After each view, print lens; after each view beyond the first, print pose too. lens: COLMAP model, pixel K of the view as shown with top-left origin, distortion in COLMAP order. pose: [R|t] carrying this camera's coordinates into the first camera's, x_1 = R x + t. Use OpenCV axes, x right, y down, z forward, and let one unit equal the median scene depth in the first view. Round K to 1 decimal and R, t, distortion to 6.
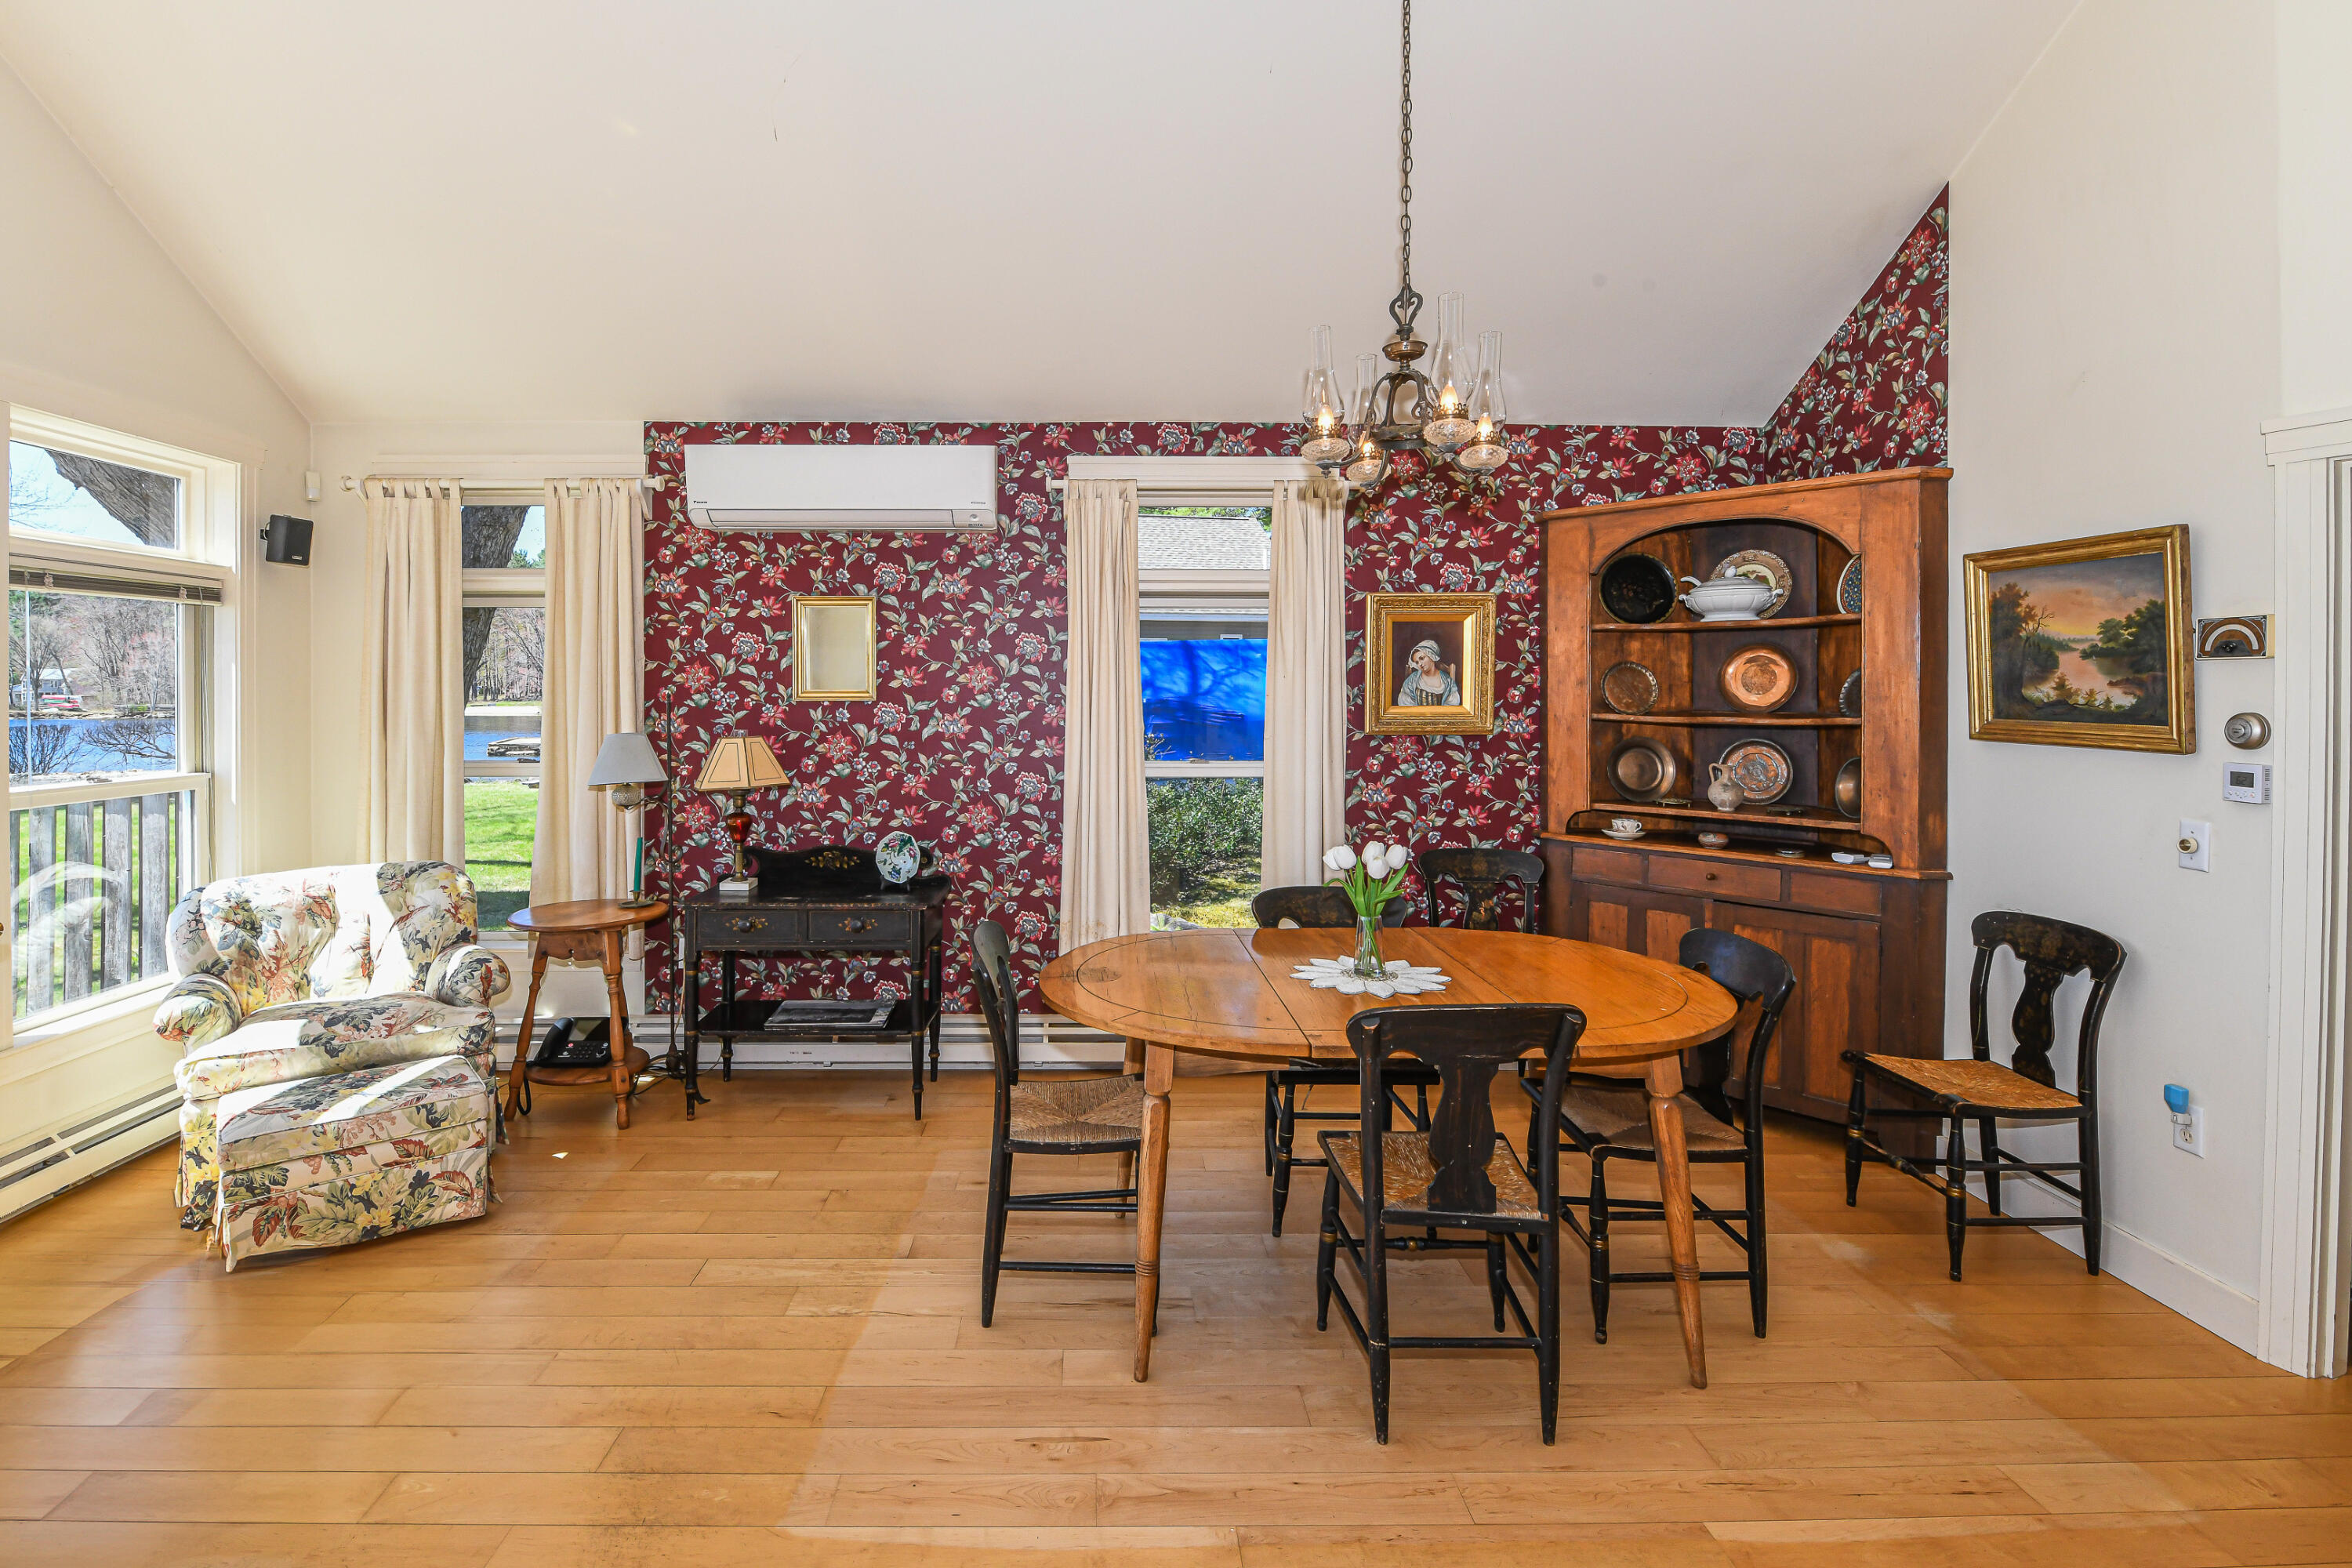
lens RADIAL K [[1098.6, 0, 1122.4], [0, 1098.6, 691.9], [0, 0, 1]] dist [-0.014342, -0.000250]
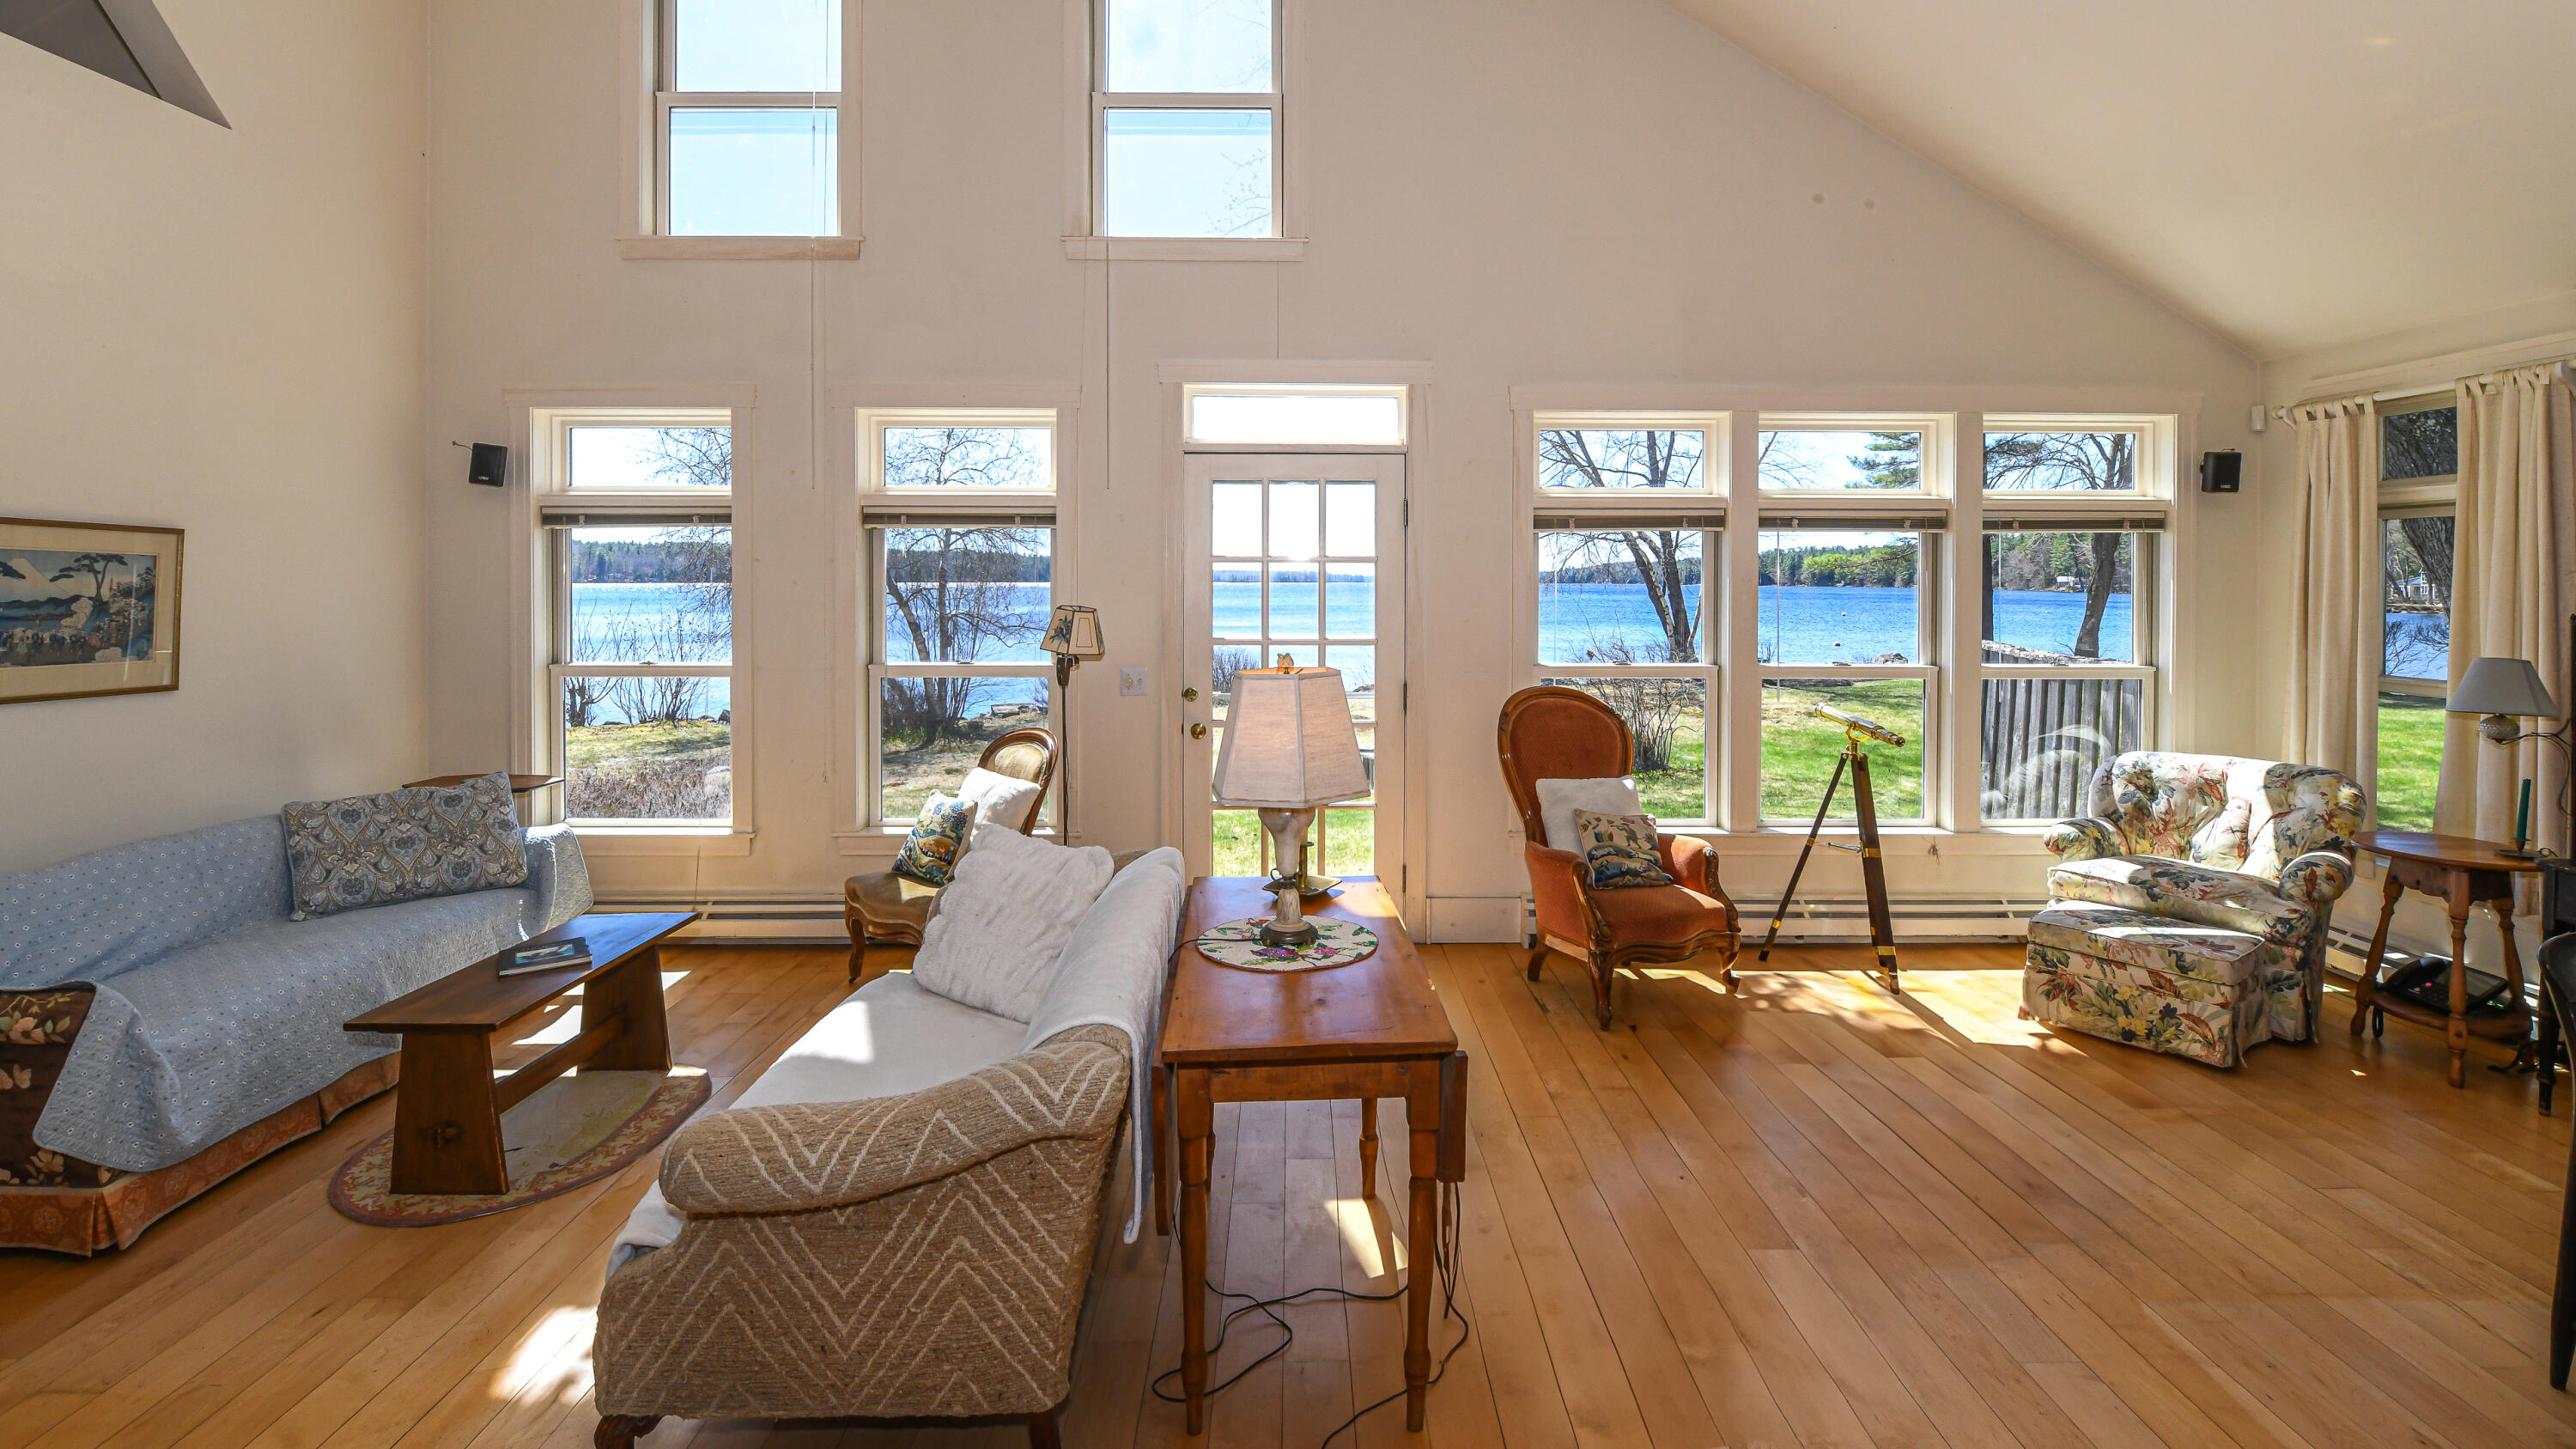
lens RADIAL K [[1132.2, 0, 1288.3], [0, 1132.2, 593.0], [0, 0, 1]] dist [-0.017308, -0.001480]
pose [[-0.007741, 0.013085, -0.999884, 0.480716], [-0.006864, 0.999890, 0.013138, -0.021401], [0.999946, 0.006964, -0.007650, 0.020583]]
